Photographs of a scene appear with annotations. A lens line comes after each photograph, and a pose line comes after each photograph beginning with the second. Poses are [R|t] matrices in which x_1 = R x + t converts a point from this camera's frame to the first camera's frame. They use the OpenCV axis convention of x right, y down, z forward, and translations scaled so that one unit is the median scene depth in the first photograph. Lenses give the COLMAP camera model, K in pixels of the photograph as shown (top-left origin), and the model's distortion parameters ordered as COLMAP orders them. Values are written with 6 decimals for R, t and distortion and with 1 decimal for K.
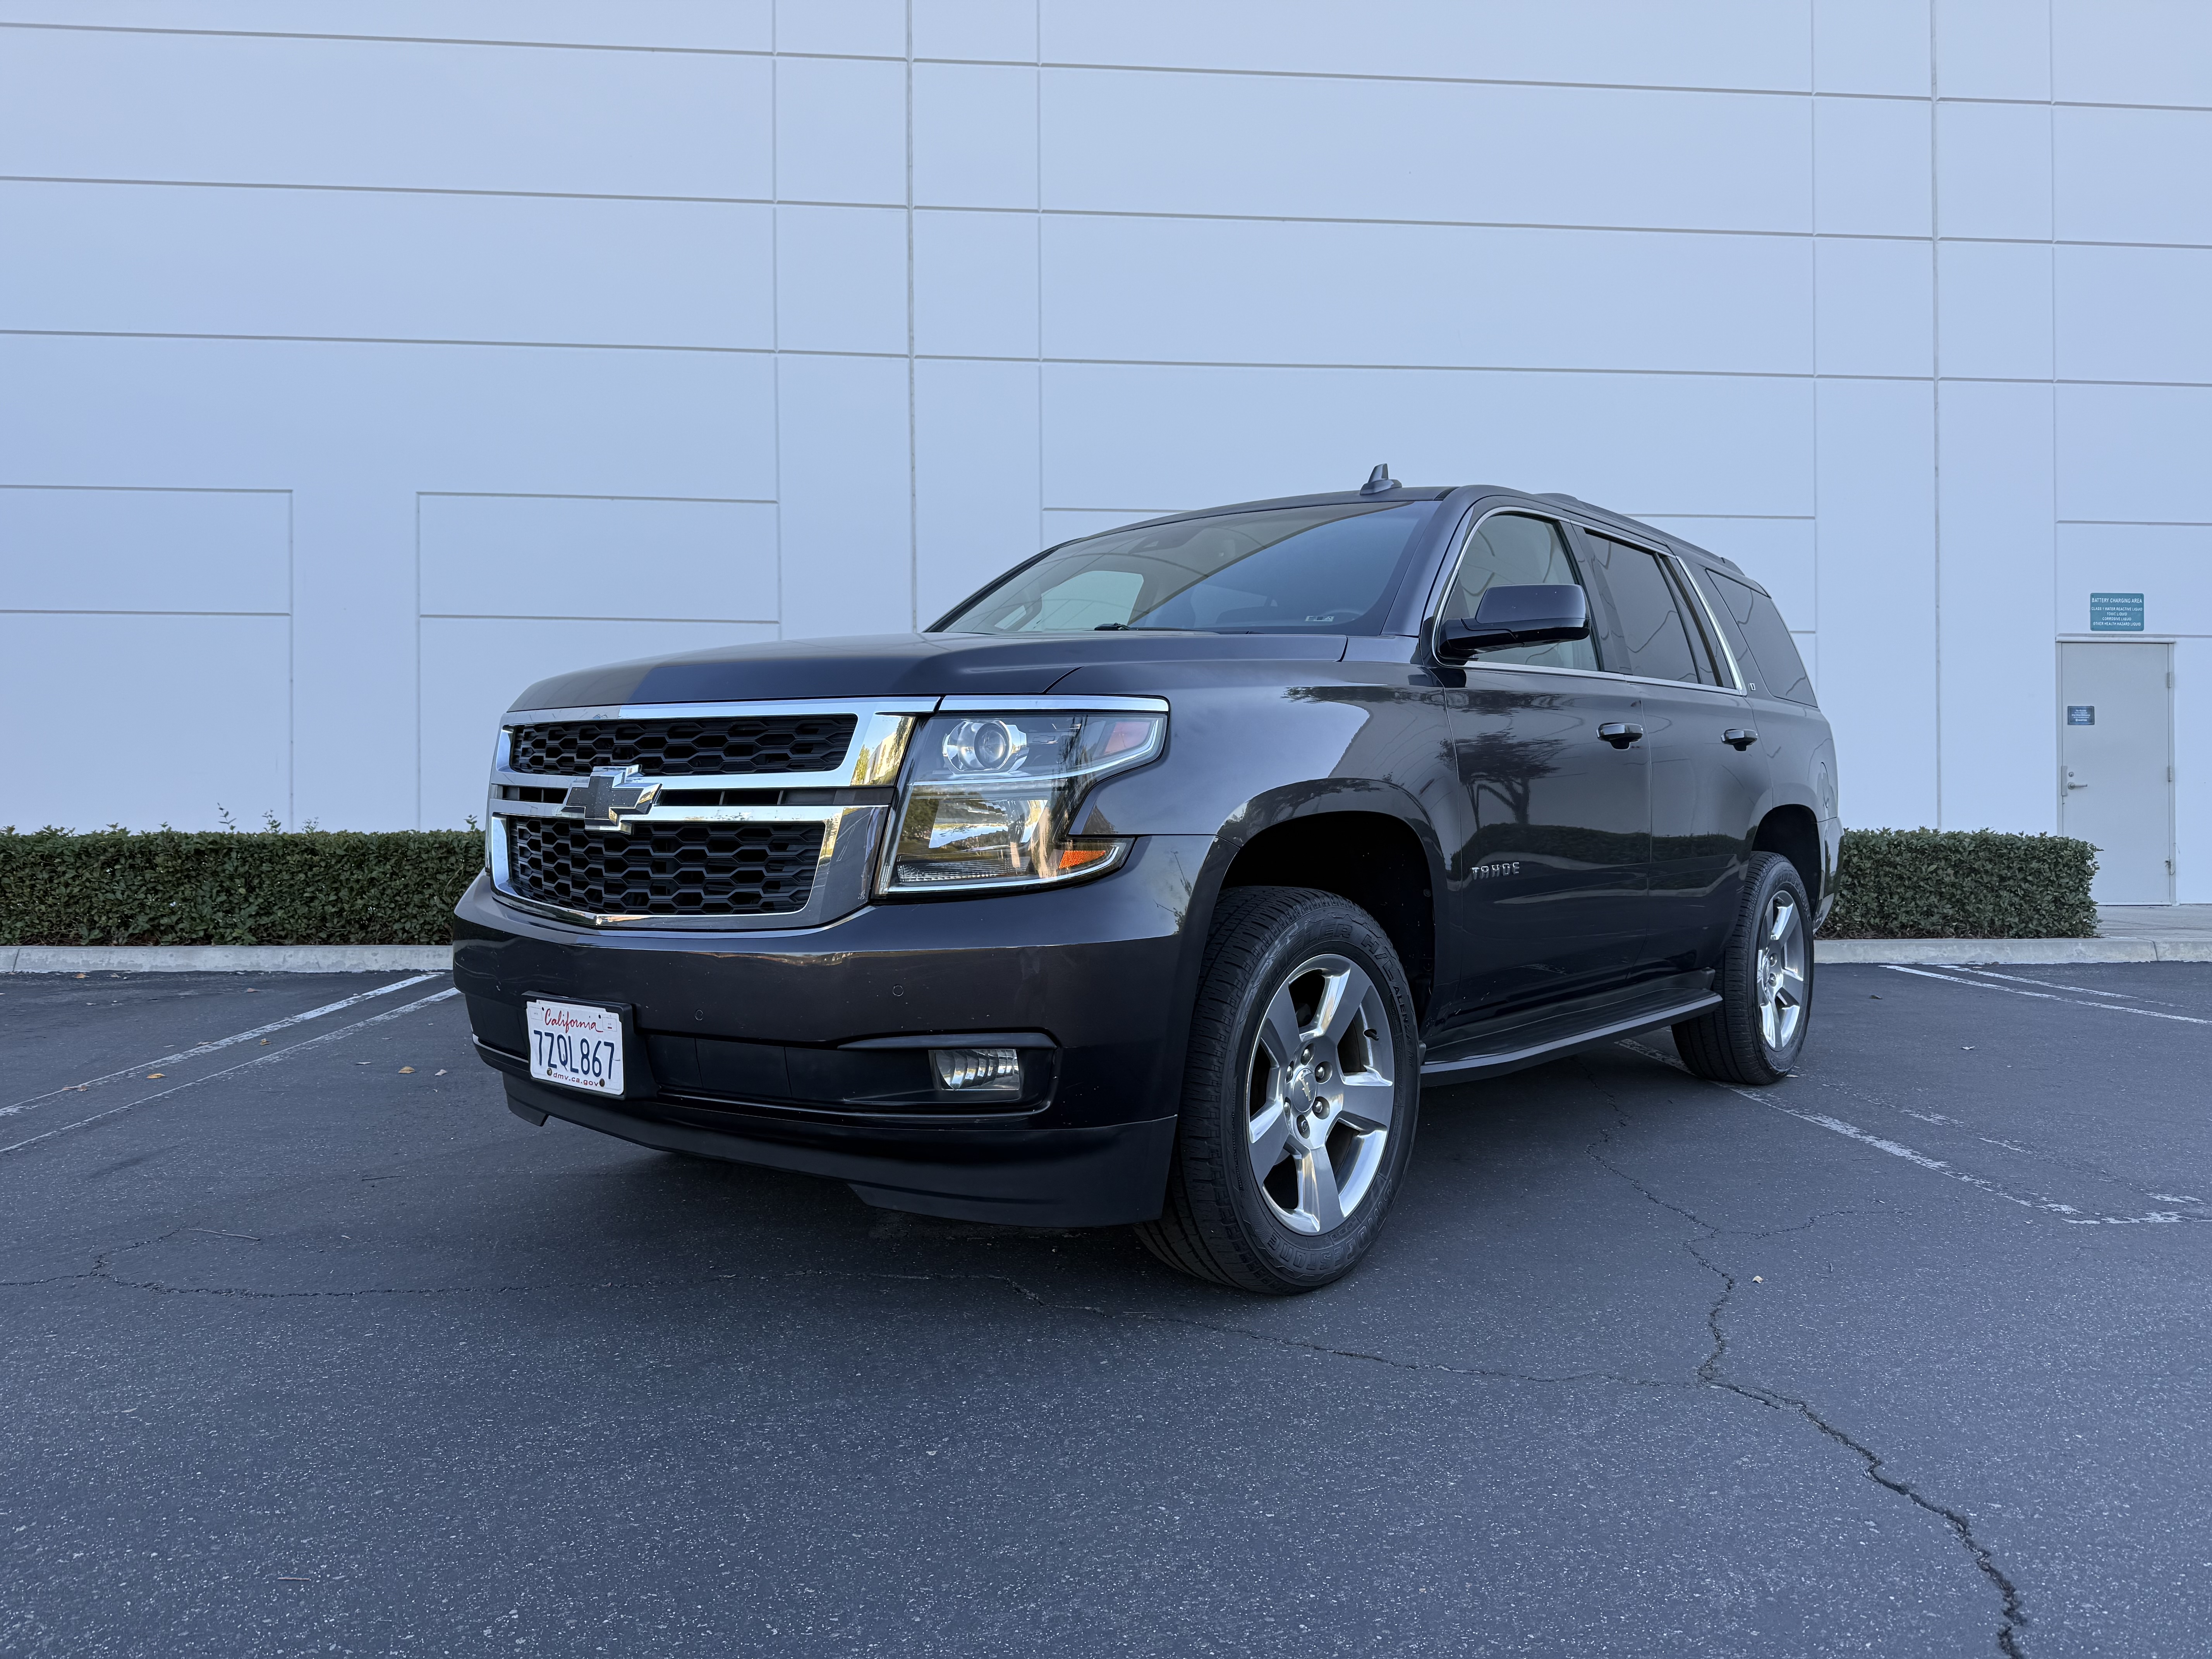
lens RADIAL K [[1572.7, 0, 1097.3], [0, 1572.7, 811.4], [0, 0, 1]] dist [0.104389, -0.168356]
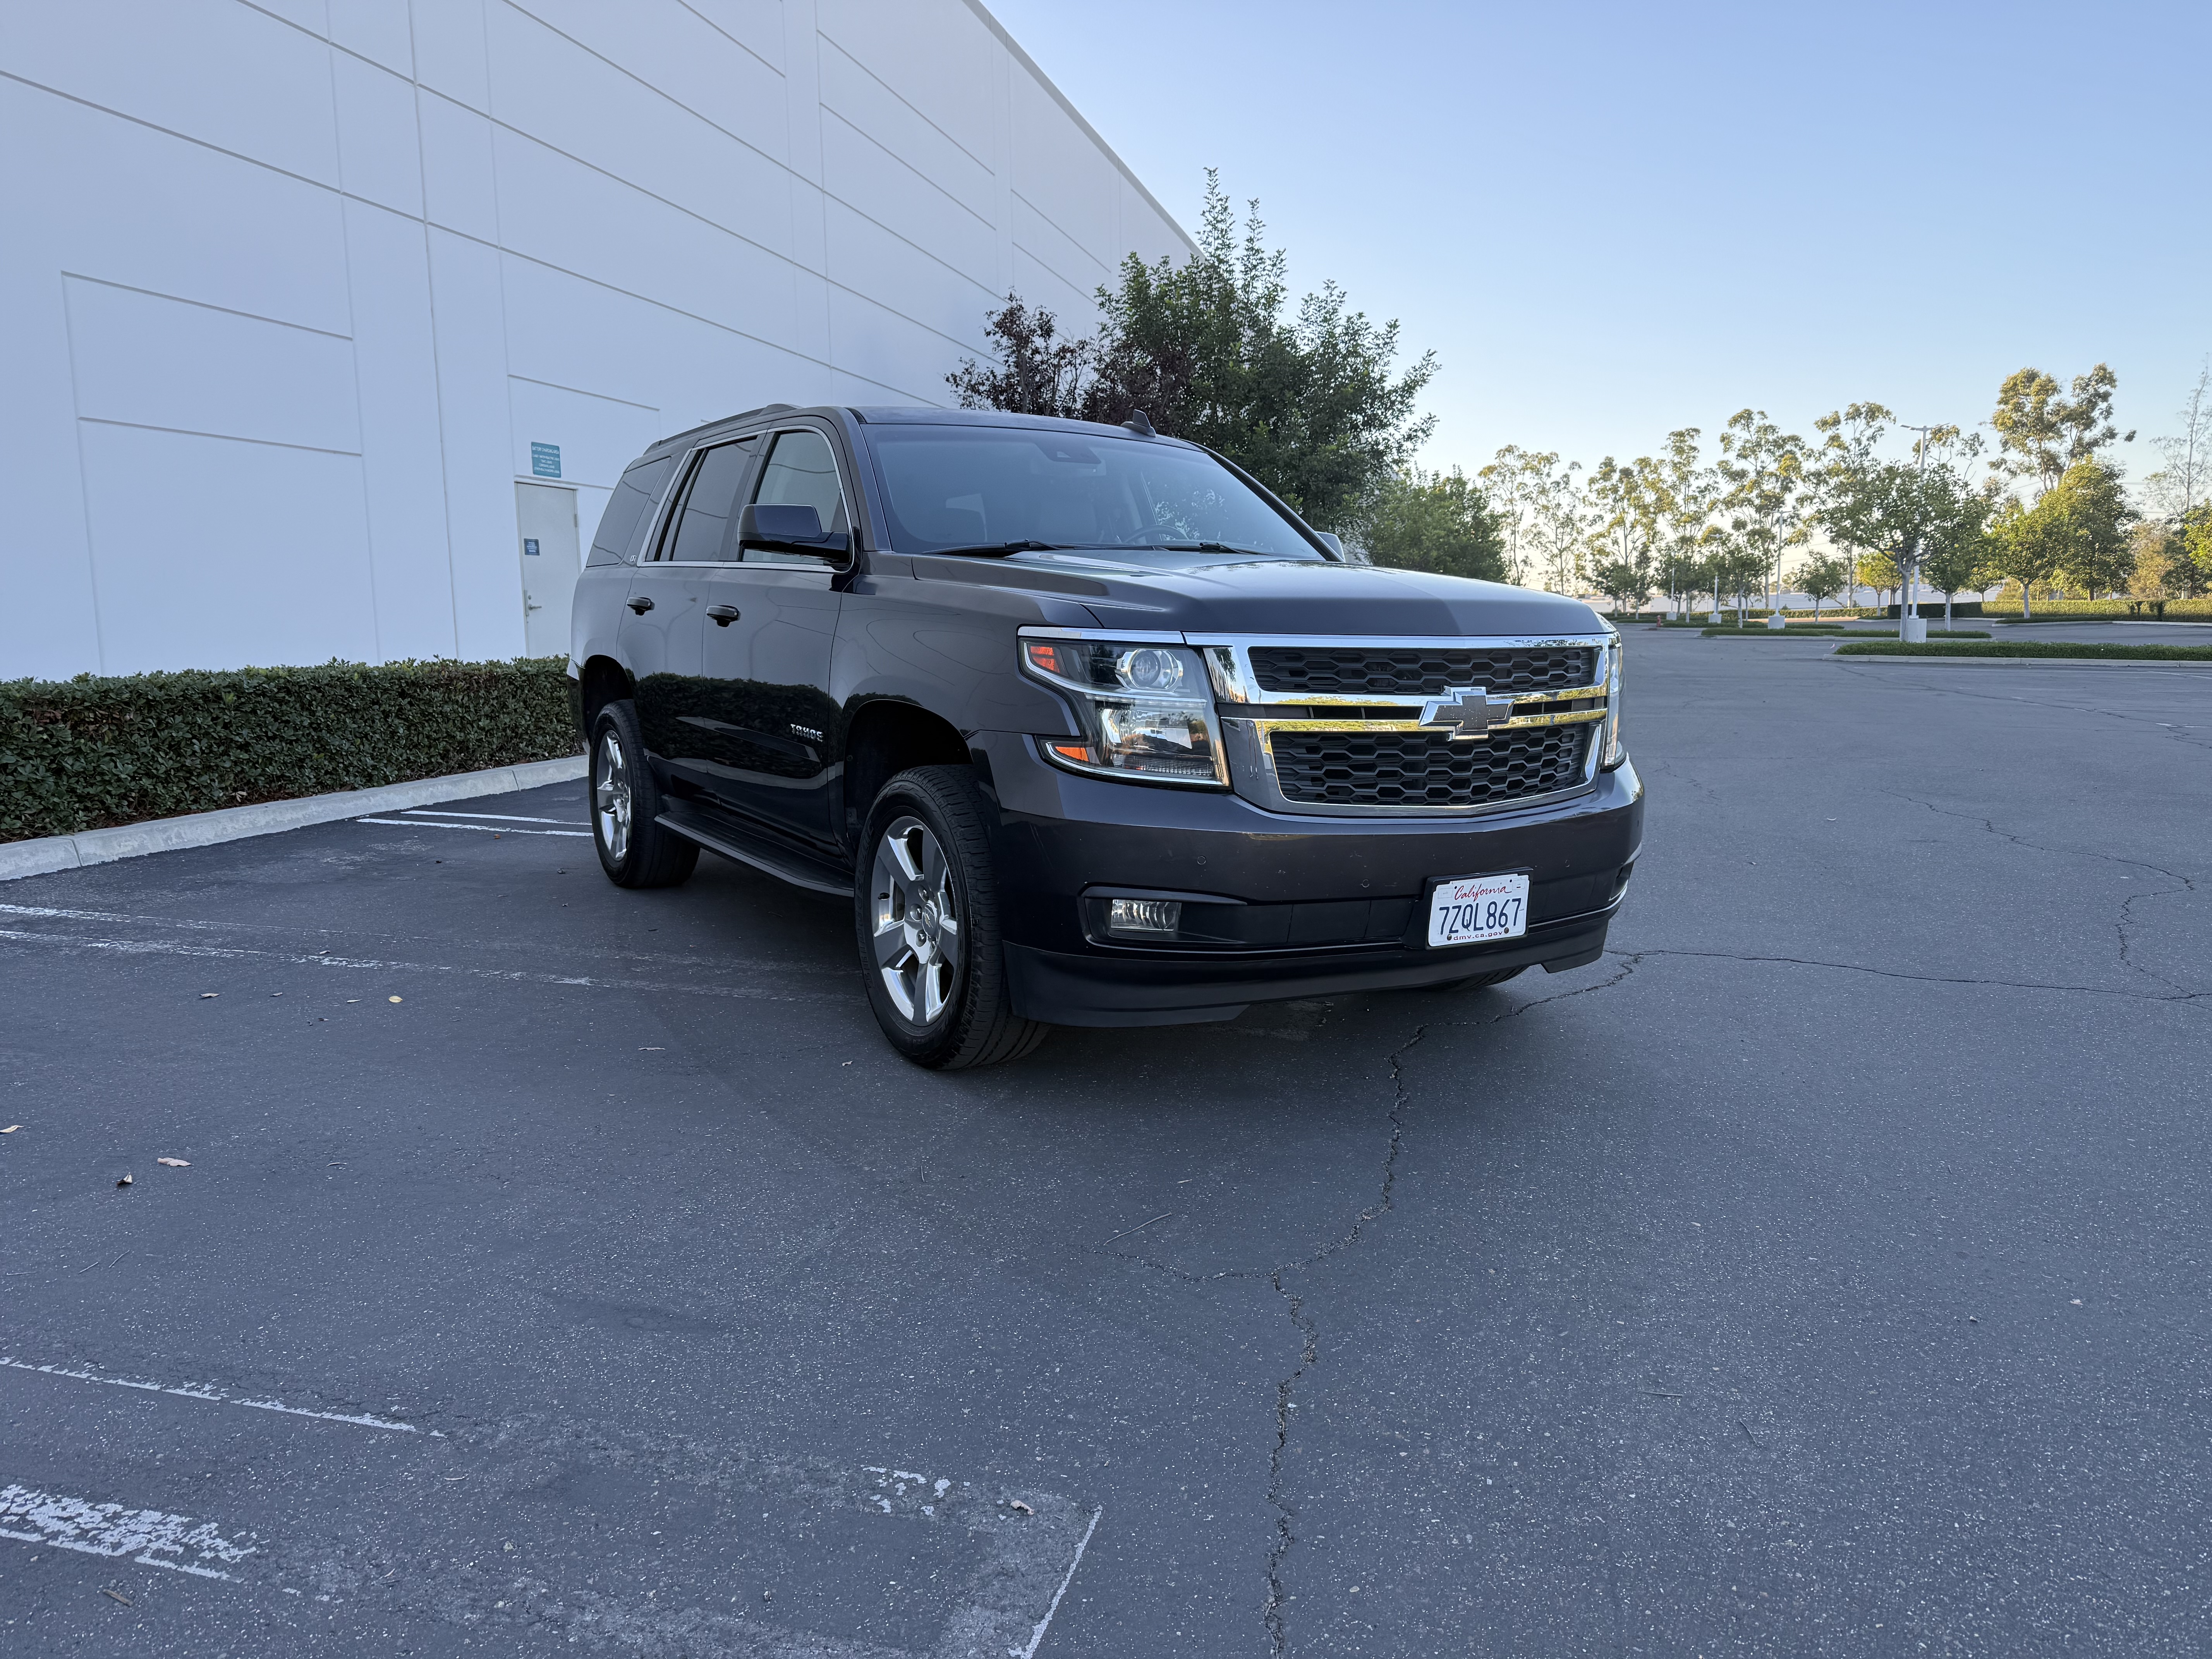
lens RADIAL K [[1572.7, 0, 1097.3], [0, 1572.7, 811.4], [0, 0, 1]] dist [0.104389, -0.168356]
pose [[0.334011, -0.121147, 0.934751, -1.555055], [-0.005340, 0.991447, 0.130403, -0.090885], [-0.942554, -0.048547, 0.330507, 0.847834]]
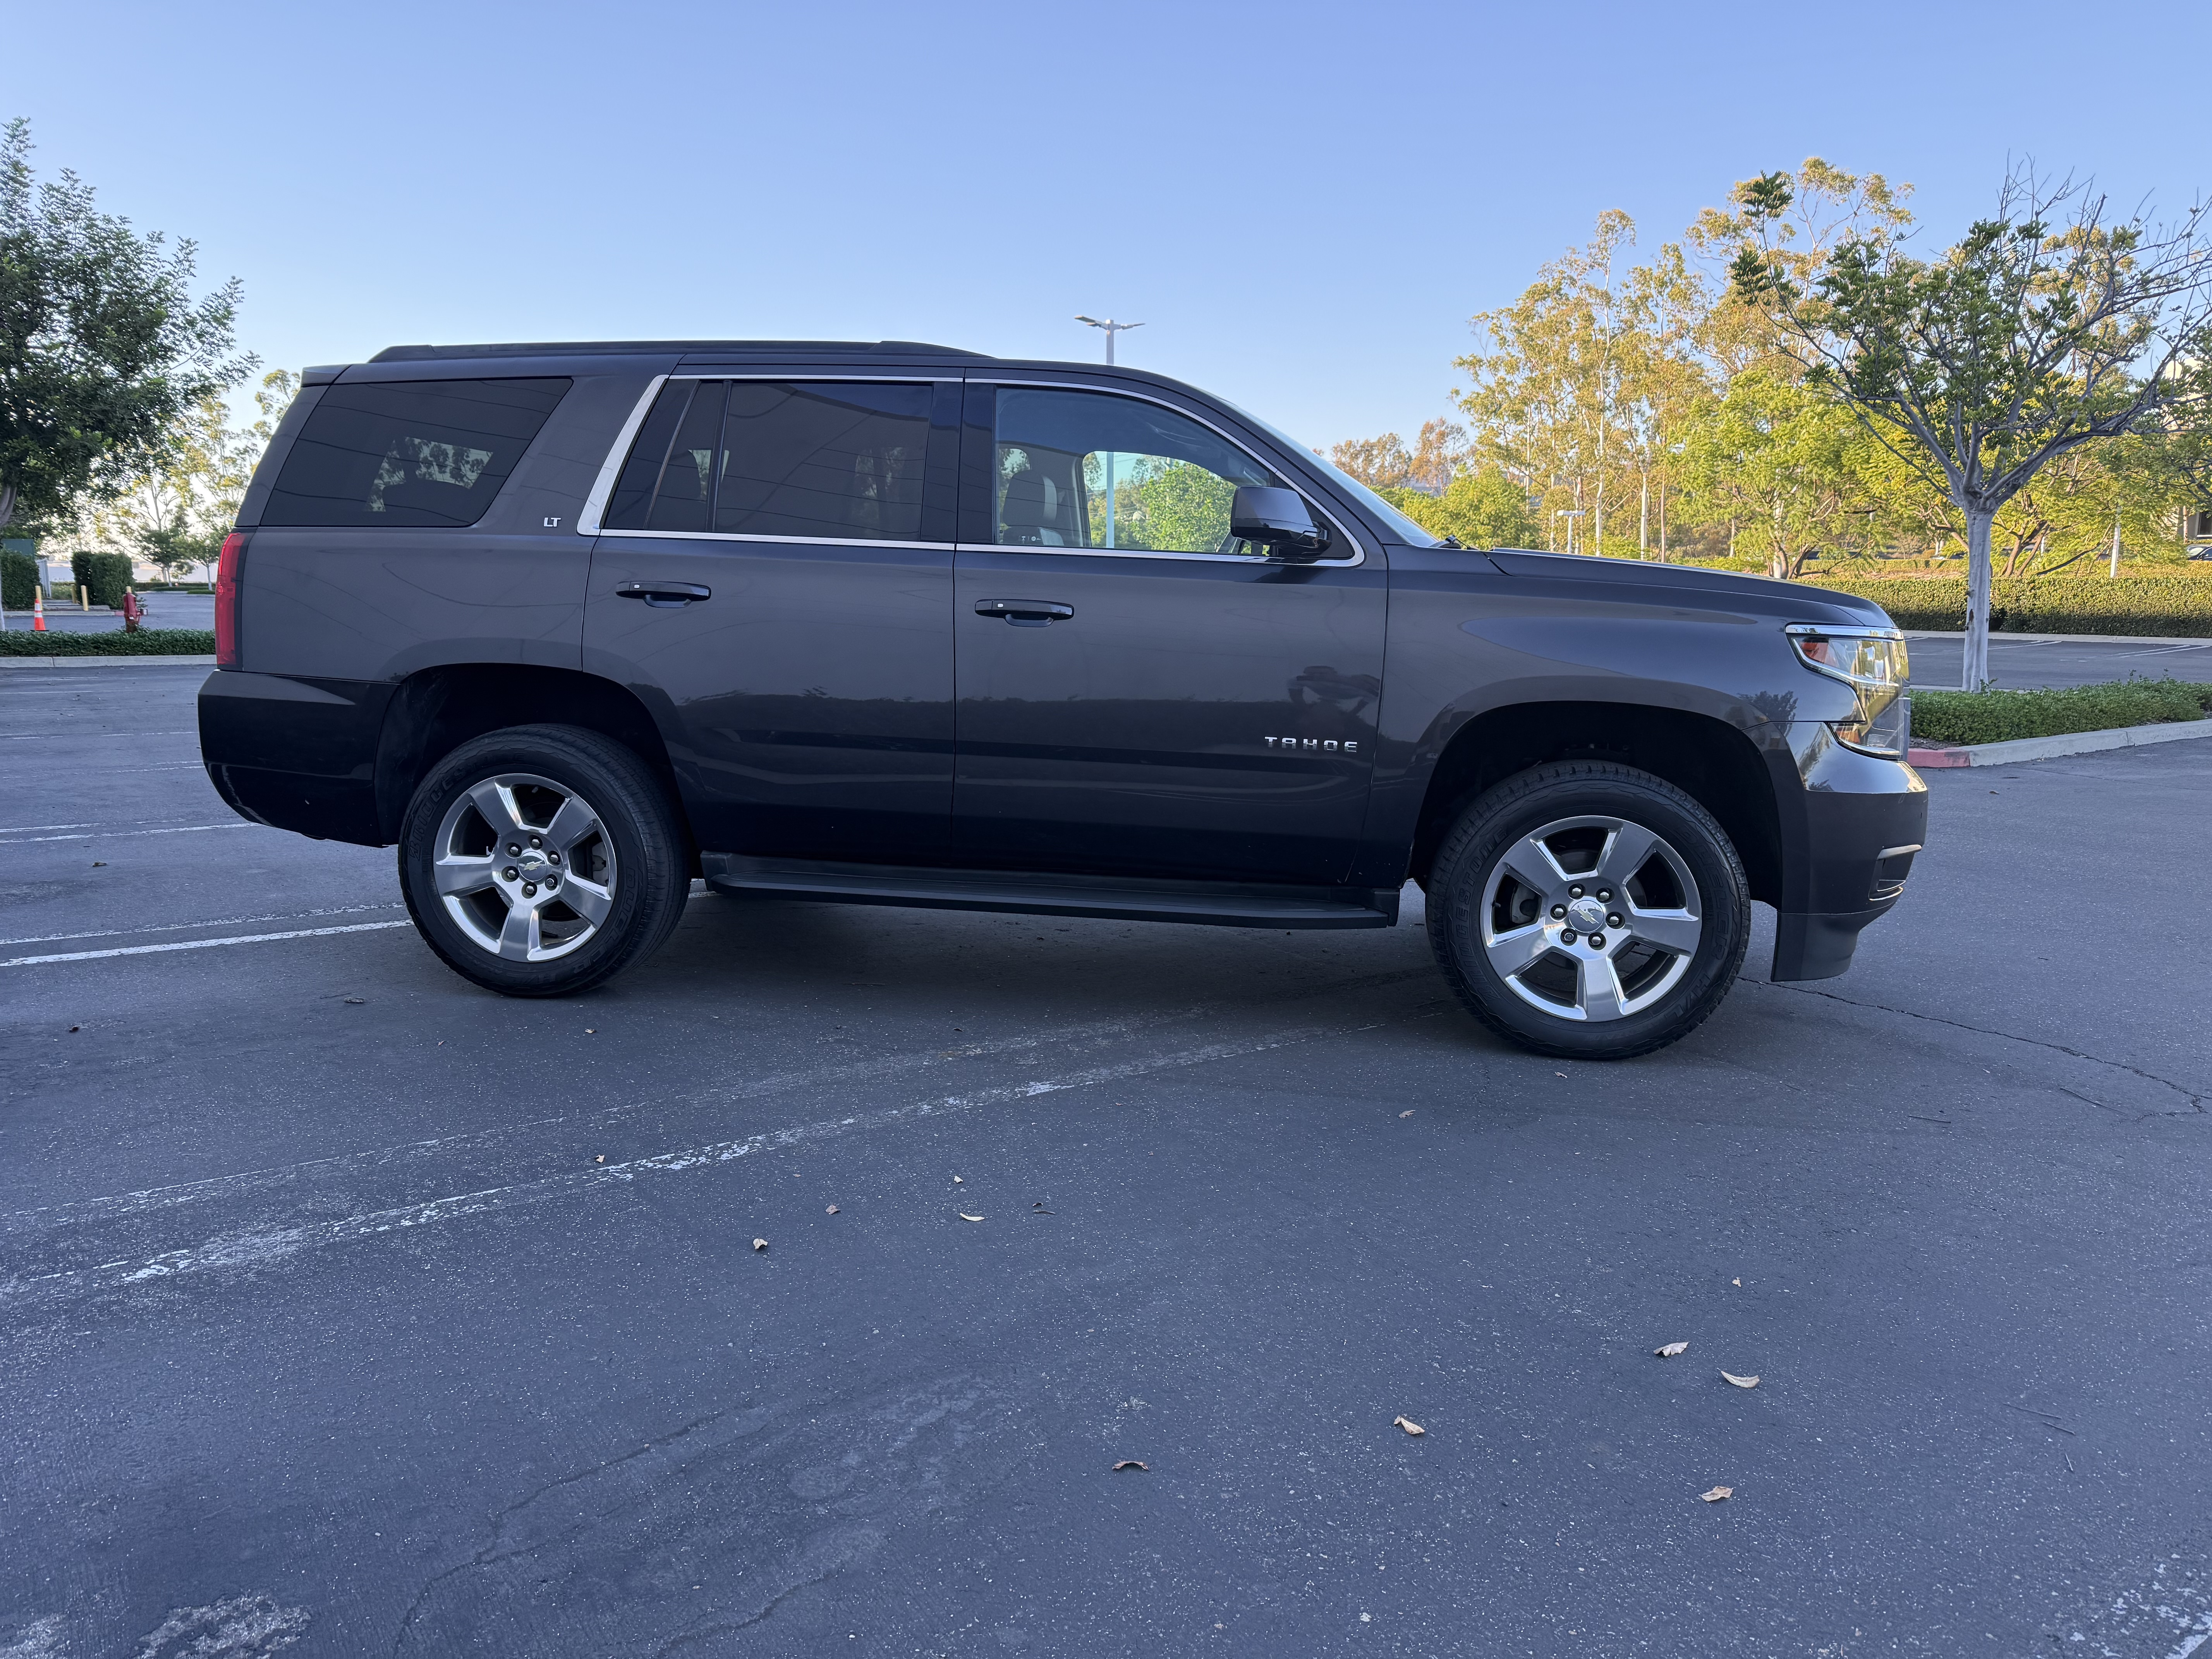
lens RADIAL K [[1569.7, 0, 1106.0], [0, 1569.7, 829.5], [0, 0, 1]] dist [0.074289, -0.104371]
pose [[-0.528030, -0.135173, 0.838399, -1.257238], [-0.018576, 0.988853, 0.147732, -0.090392], [-0.849022, 0.062433, -0.524655, 2.552511]]
